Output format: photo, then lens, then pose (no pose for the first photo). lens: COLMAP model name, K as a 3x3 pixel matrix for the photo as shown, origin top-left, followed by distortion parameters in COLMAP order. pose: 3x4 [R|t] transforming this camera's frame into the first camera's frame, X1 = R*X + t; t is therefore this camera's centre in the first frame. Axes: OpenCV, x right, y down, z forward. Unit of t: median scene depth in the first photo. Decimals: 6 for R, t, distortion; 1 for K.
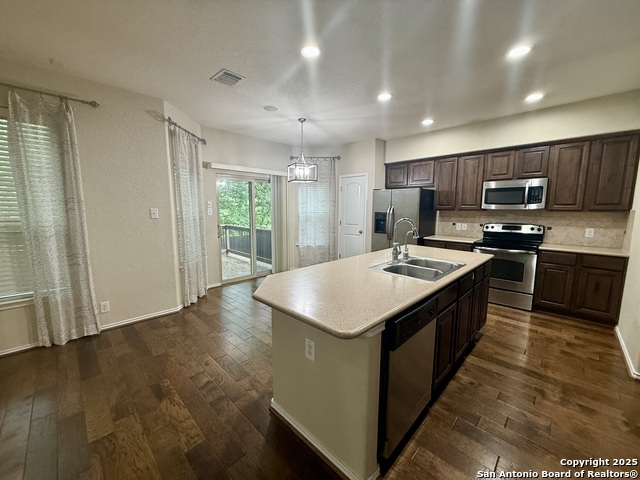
lens RADIAL K [[254.5, 0, 319.3], [0, 254.5, 238.1], [0, 0, 1]] dist [0.002315, 0.000225]
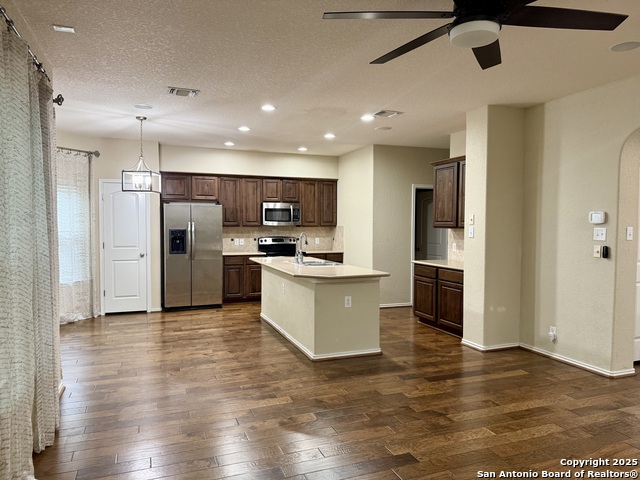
lens RADIAL K [[446.8, 0, 319.7], [0, 446.8, 237.3], [0, 0, 1]] dist [0.035419, -0.048686]
pose [[0.406677, -0.028878, 0.913115, -1.176391], [0.108085, 0.994001, -0.016701, 0.003156], [-0.907156, 0.105486, 0.407359, -0.066446]]
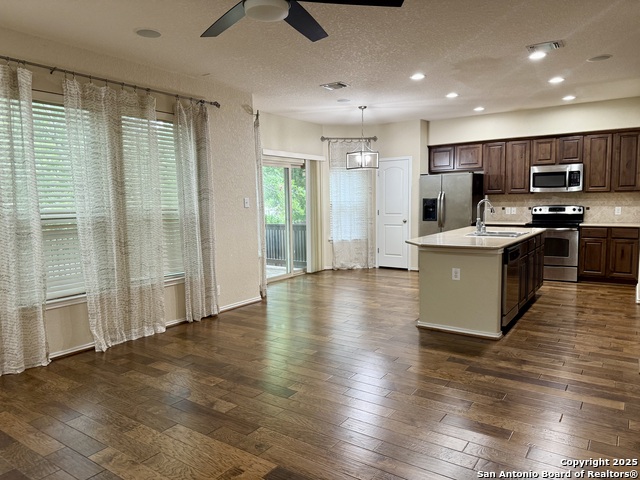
lens RADIAL K [[446.8, 0, 320.4], [0, 446.8, 243.7], [0, 0, 1]] dist [0.035419, -0.048686]
pose [[0.985050, -0.039474, 0.167683, -0.550978], [0.043012, 0.998921, -0.017516, 0.095856], [-0.166811, 0.024466, 0.985685, -0.697225]]
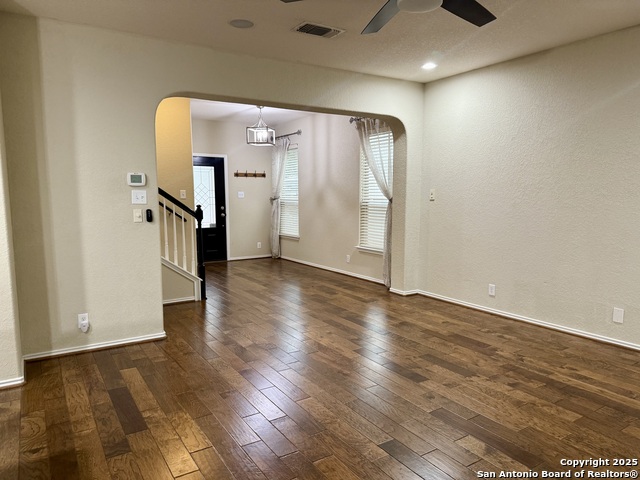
lens RADIAL K [[446.8, 0, 323.1], [0, 446.8, 243.5], [0, 0, 1]] dist [0.035419, -0.048686]
pose [[-0.976436, -0.026486, 0.214178, -0.517661], [0.024467, 0.972455, 0.231802, -0.077115], [-0.214418, 0.231580, -0.948892, 0.693319]]
